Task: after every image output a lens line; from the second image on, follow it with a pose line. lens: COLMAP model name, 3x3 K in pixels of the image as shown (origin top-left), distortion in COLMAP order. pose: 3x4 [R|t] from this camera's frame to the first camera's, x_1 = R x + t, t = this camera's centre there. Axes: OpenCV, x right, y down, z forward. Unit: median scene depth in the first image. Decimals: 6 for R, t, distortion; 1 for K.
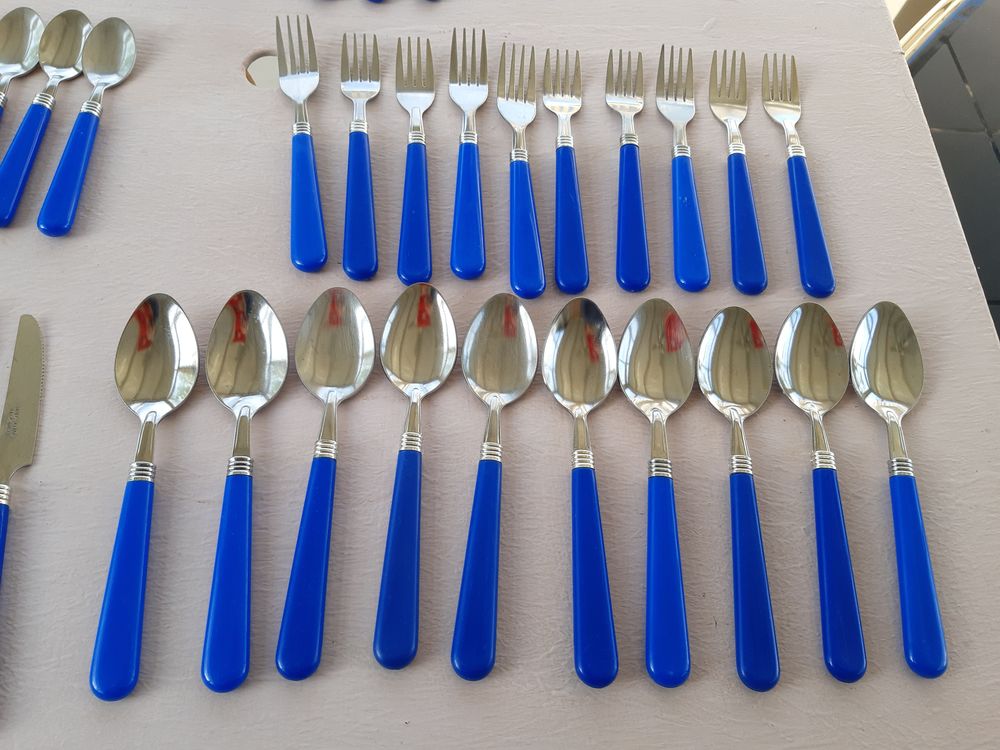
lens RADIAL K [[760.7, 0, 500.1], [0, 760.7, 372.9], [0, 0, 1]] dist [0.062113, -0.080429]
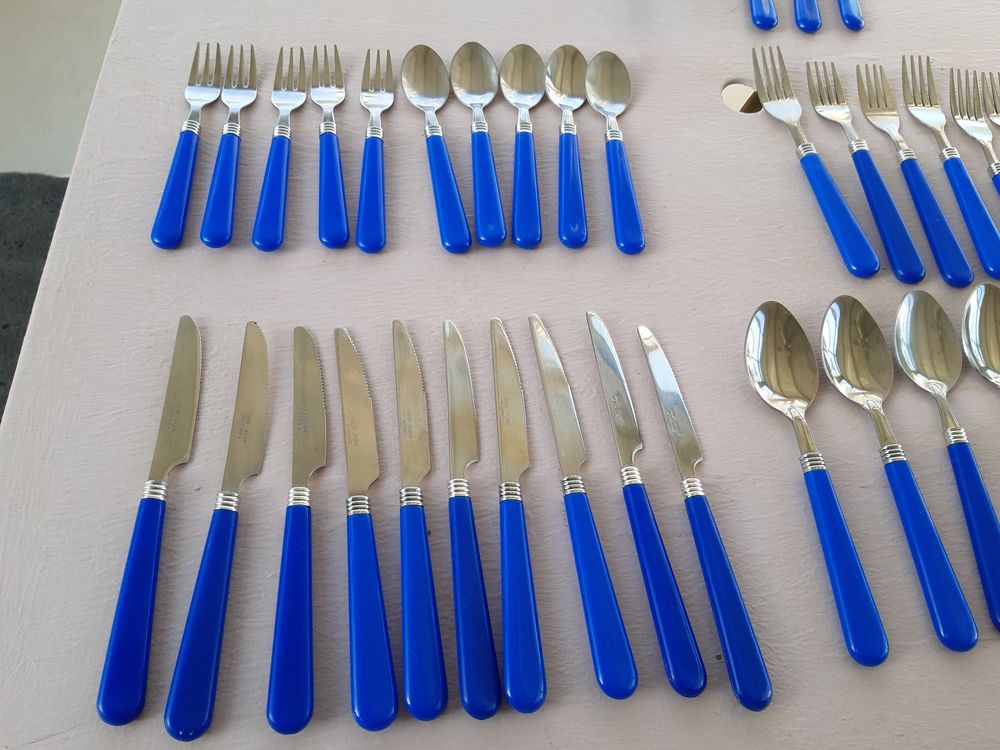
lens RADIAL K [[756.3, 0, 499.9], [0, 756.3, 355.0], [0, 0, 1]] dist [0.069961, -0.081622]
pose [[0.996030, -0.040817, 0.079111, -0.752654], [0.042772, 0.998816, -0.023177, -0.014841], [-0.078071, 0.026469, 0.996596, -0.053285]]
